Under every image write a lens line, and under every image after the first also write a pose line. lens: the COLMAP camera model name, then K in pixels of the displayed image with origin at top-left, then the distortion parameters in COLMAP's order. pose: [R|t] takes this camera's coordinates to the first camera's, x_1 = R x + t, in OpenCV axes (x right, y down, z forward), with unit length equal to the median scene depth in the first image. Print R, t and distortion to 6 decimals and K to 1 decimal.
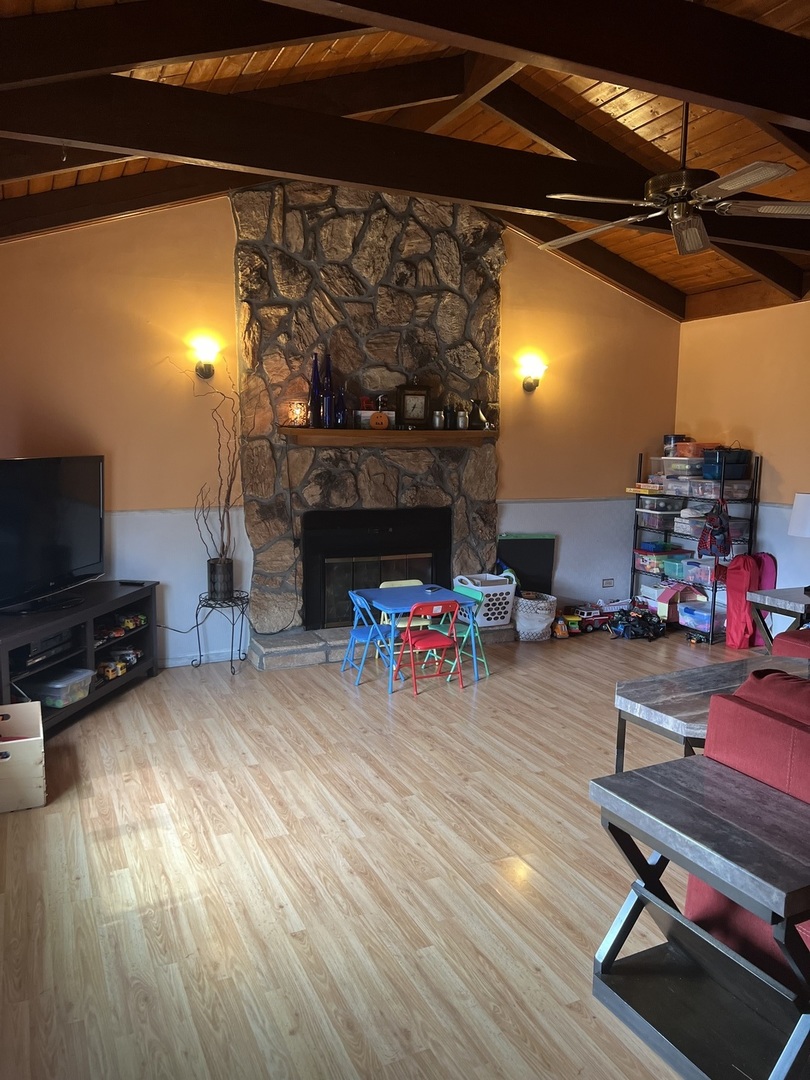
lens RADIAL K [[811.3, 0, 408.2], [0, 811.3, 551.5], [0, 0, 1]] dist [0.045342, -0.046129]
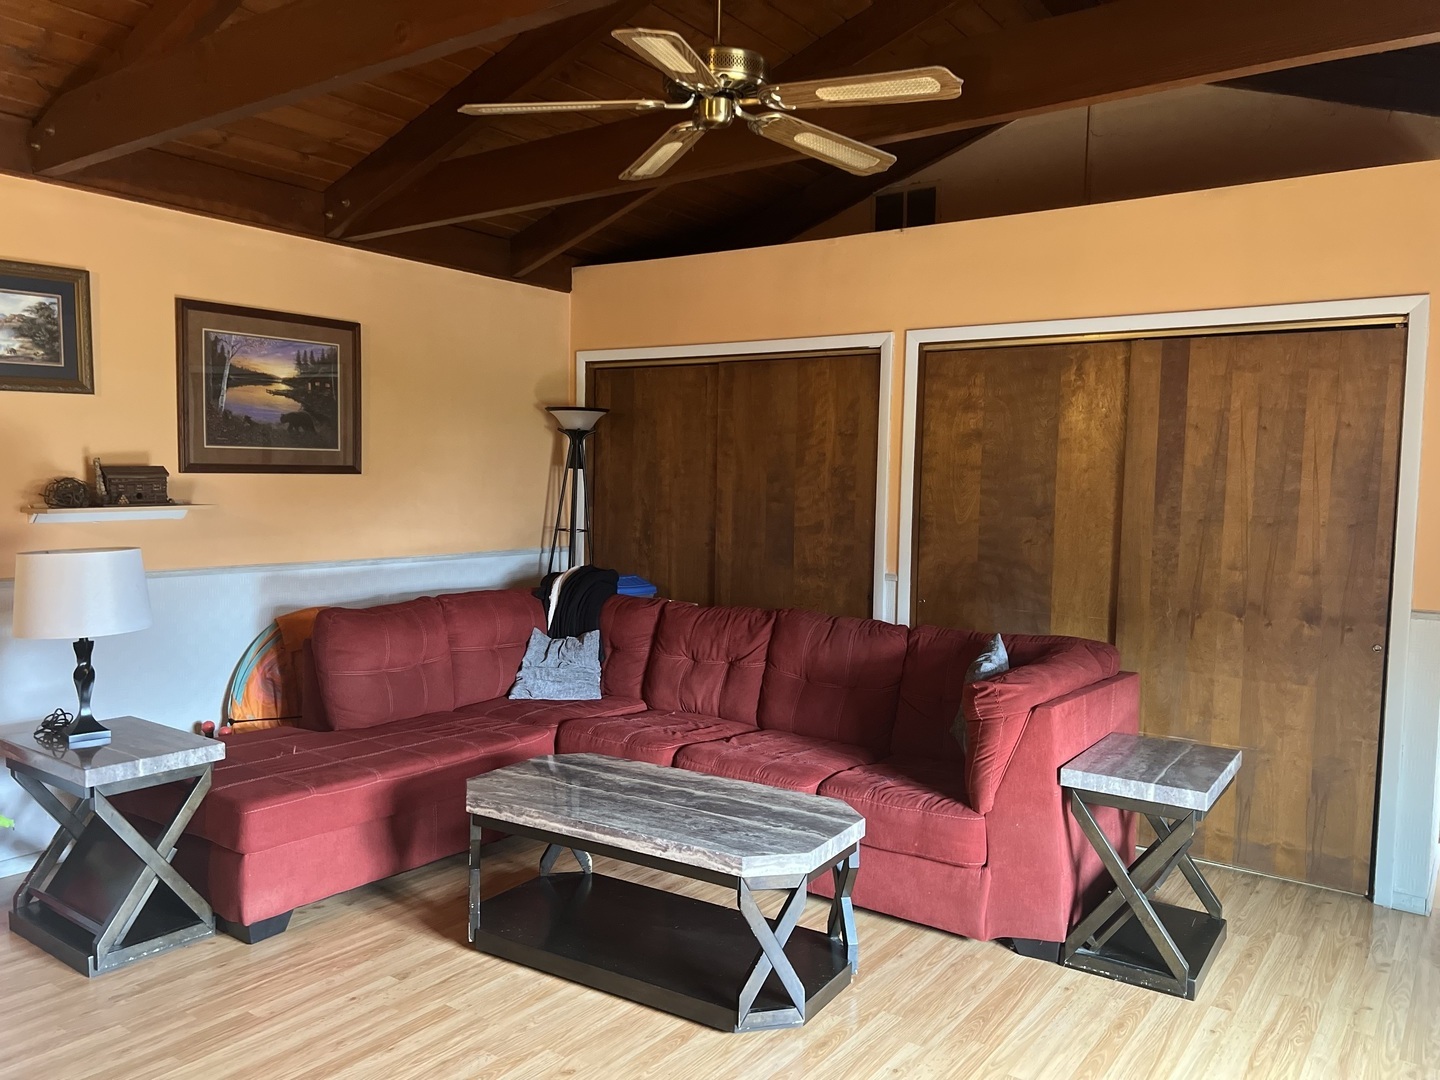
lens RADIAL K [[1081.8, 0, 719.5], [0, 1081.8, 540.5], [0, 0, 1]] dist [0.045342, -0.046129]
pose [[-0.488725, -0.073075, 0.869372, -0.448267], [0.096770, 0.985797, 0.137261, -0.196775], [-0.867054, 0.151212, -0.474712, 1.462442]]
